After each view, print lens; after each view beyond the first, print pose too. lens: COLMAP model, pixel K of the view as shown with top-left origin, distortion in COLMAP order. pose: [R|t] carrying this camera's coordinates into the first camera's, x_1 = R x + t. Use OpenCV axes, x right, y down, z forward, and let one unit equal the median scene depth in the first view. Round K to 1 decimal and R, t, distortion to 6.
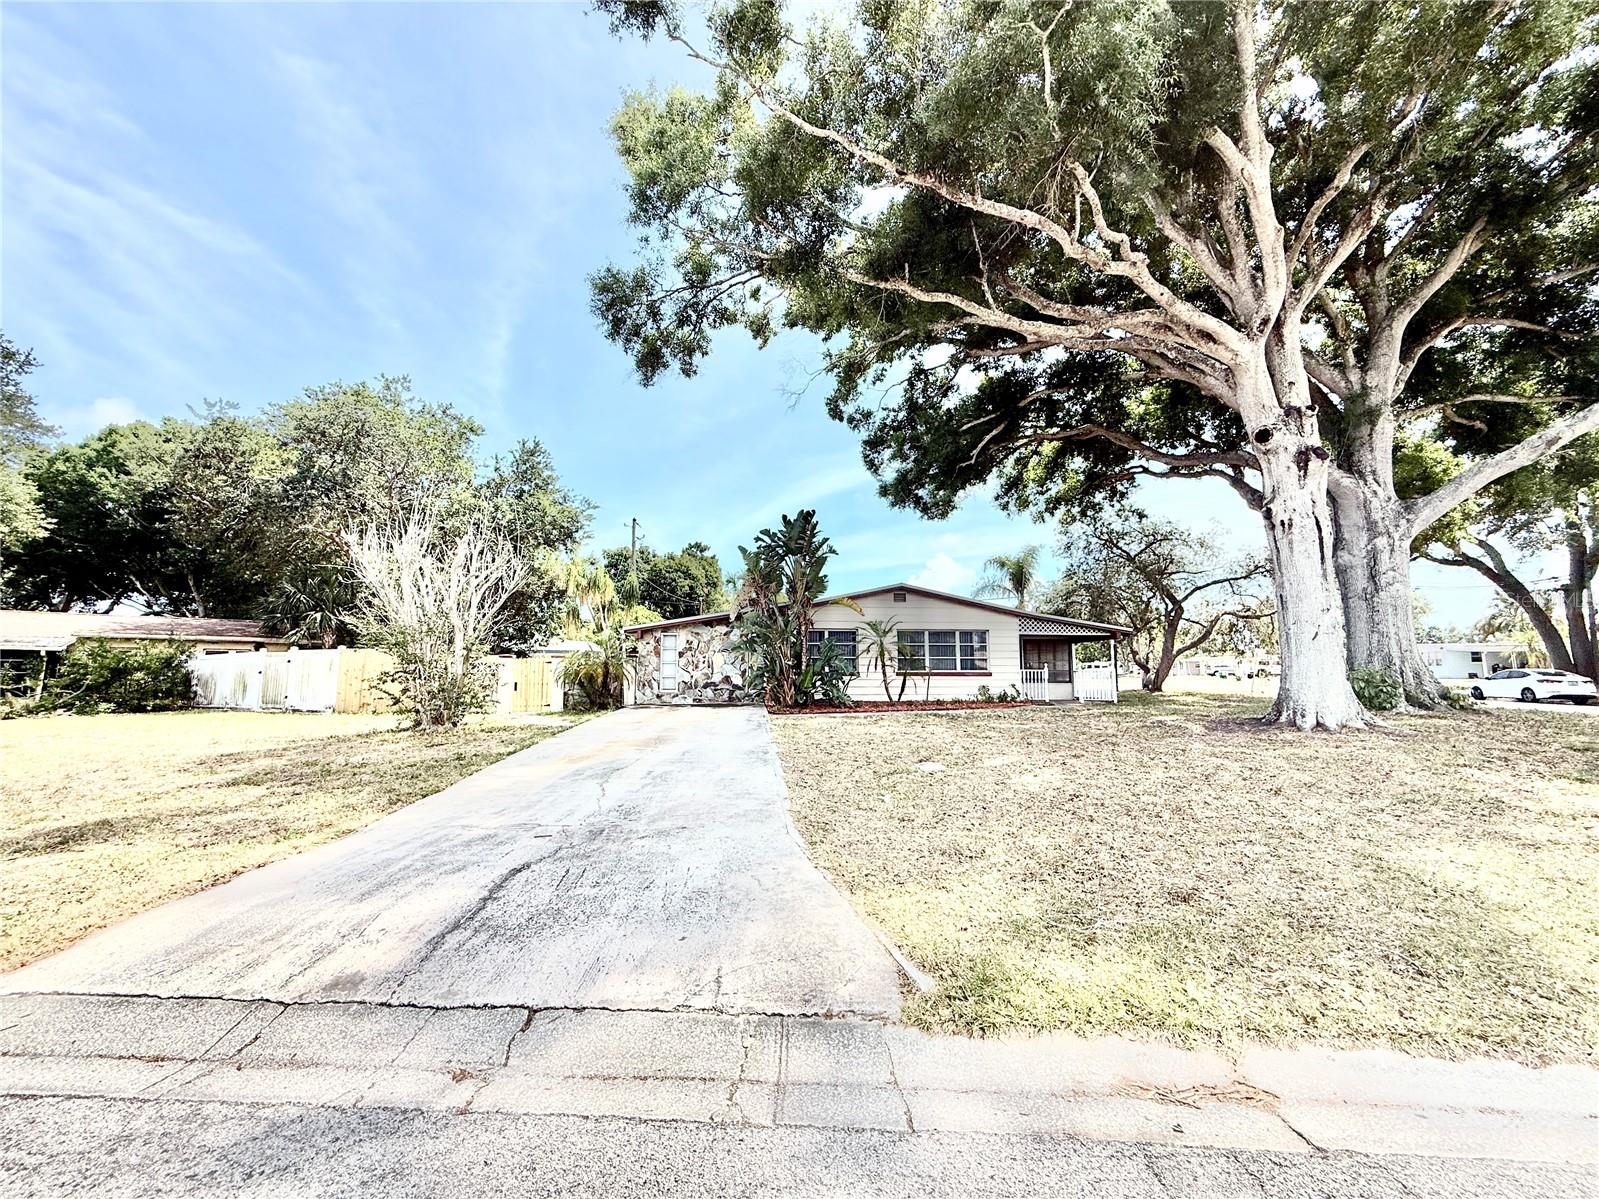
lens RADIAL K [[636.1, 0, 791.7], [0, 636.1, 599.0], [0, 0, 1]] dist [0.000484, 0.000061]
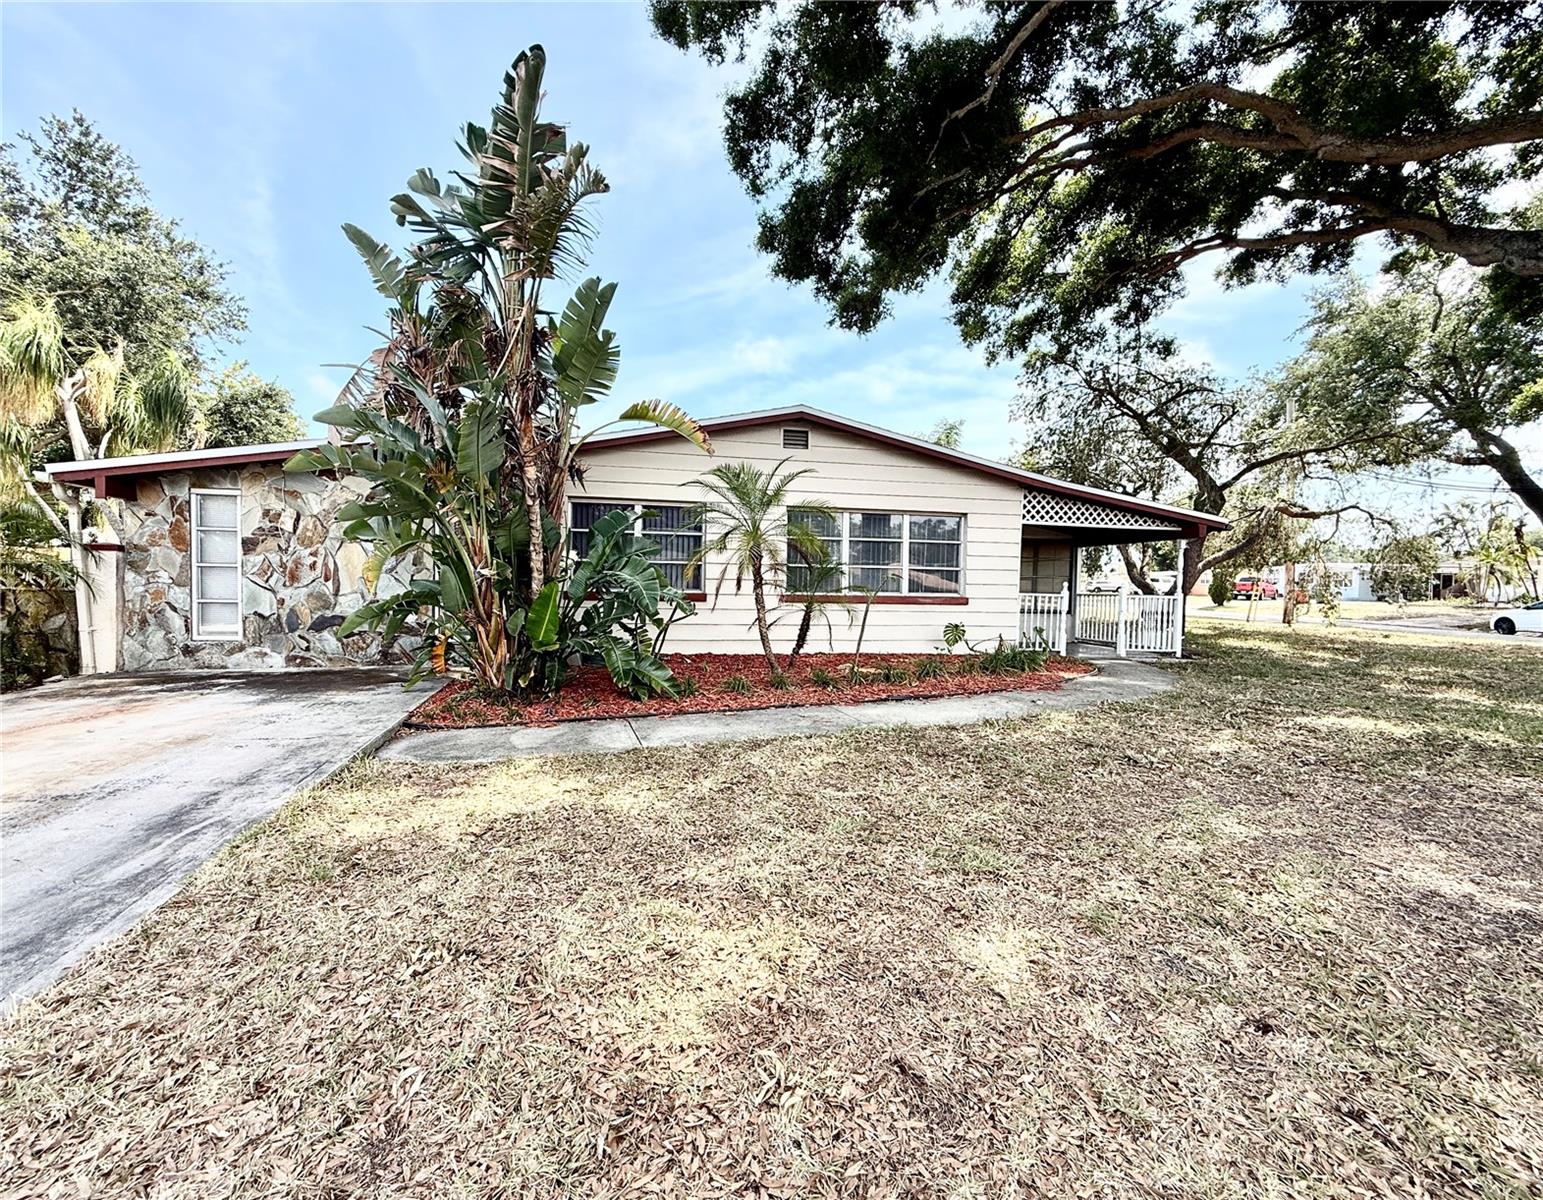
lens RADIAL K [[839.6, 0, 771.5], [0, 839.6, 600.0], [0, 0, 1]] dist [-0.000911, -0.000027]
pose [[0.986615, 0.012101, 0.162618, 0.060706], [-0.033403, 0.991095, 0.128903, 0.042722], [-0.159610, -0.132609, 0.978233, 0.434337]]
